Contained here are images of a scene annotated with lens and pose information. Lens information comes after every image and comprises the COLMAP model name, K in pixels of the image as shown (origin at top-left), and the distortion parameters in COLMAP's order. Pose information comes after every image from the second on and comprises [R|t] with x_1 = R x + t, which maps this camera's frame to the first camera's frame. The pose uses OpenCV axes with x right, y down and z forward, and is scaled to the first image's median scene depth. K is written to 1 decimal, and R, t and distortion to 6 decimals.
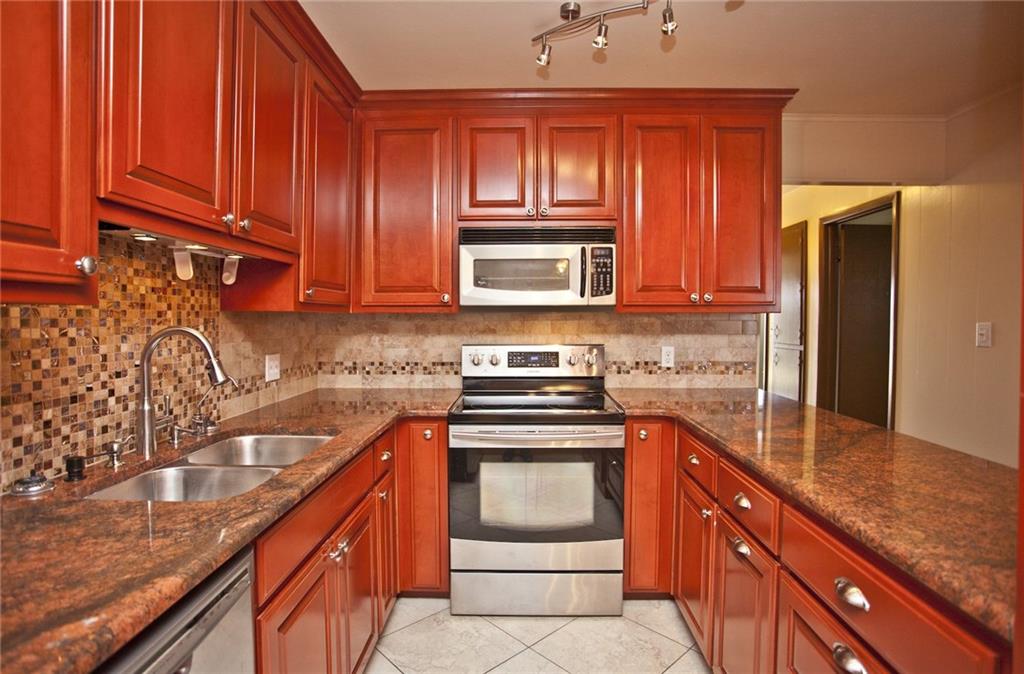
lens RADIAL K [[523.1, 0, 510.1], [0, 523.1, 334.0], [0, 0, 1]] dist [-0.069329, 0.031147]
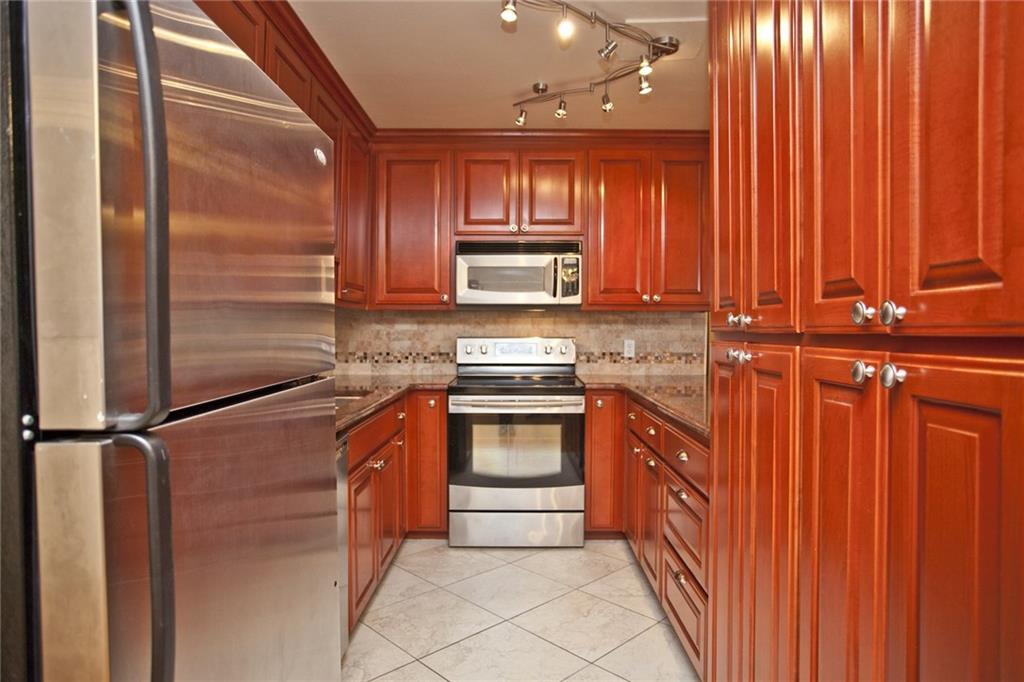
lens RADIAL K [[612.3, 0, 512.0], [0, 612.3, 341.0], [0, 0, 1]] dist [-0.035408, 0.000481]
pose [[0.999840, 0.003635, 0.017492, 0.011633], [-0.003410, 0.999911, -0.012871, 0.056972], [-0.017537, 0.012809, 0.999764, -0.497971]]
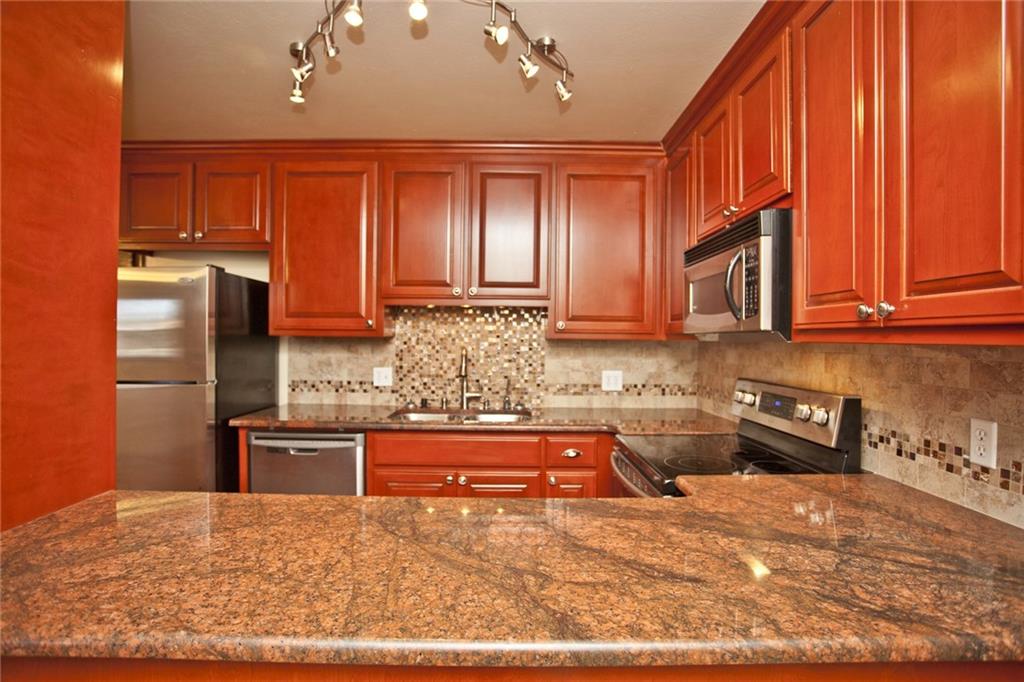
lens RADIAL K [[507.4, 0, 513.5], [0, 507.4, 341.1], [0, 0, 1]] dist [-0.069446, 0.028333]
pose [[0.037145, 0.005728, -0.999293, 0.873415], [-0.042556, 0.999085, 0.004145, -0.033904], [0.998403, 0.042372, 0.037355, 0.720979]]
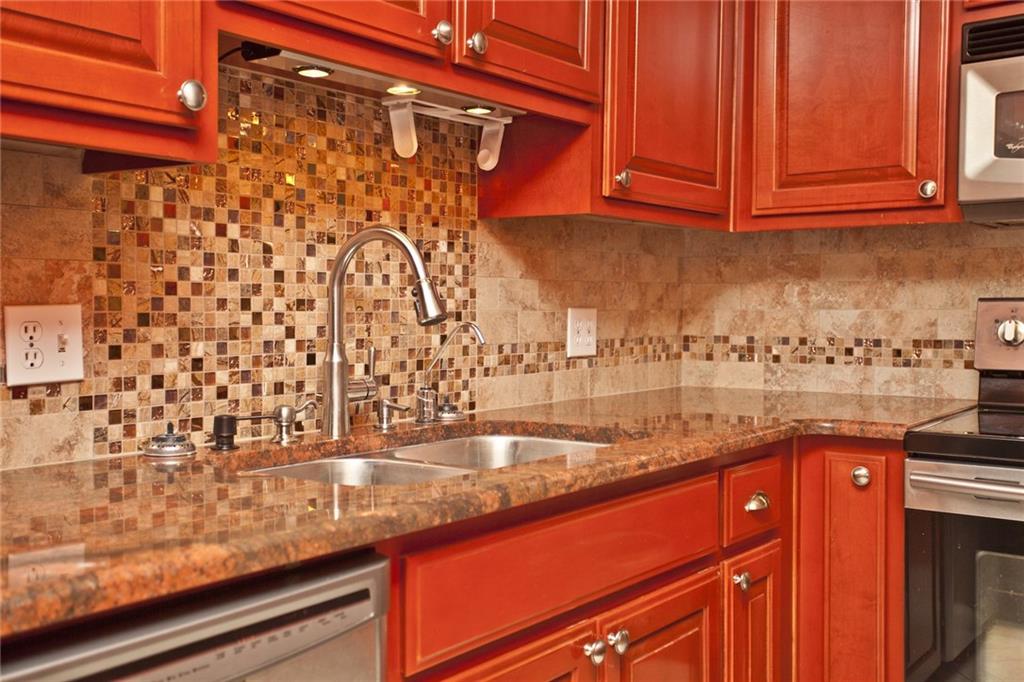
lens RADIAL K [[1067.3, 0, 512.0], [0, 1067.3, 341.0], [0, 0, 1]] dist [0.001712, 0.175236]
pose [[0.815376, 0.019007, -0.578620, 0.136525], [-0.018710, 0.999804, 0.006477, 0.070708], [0.578630, 0.005545, 0.815572, 0.041358]]
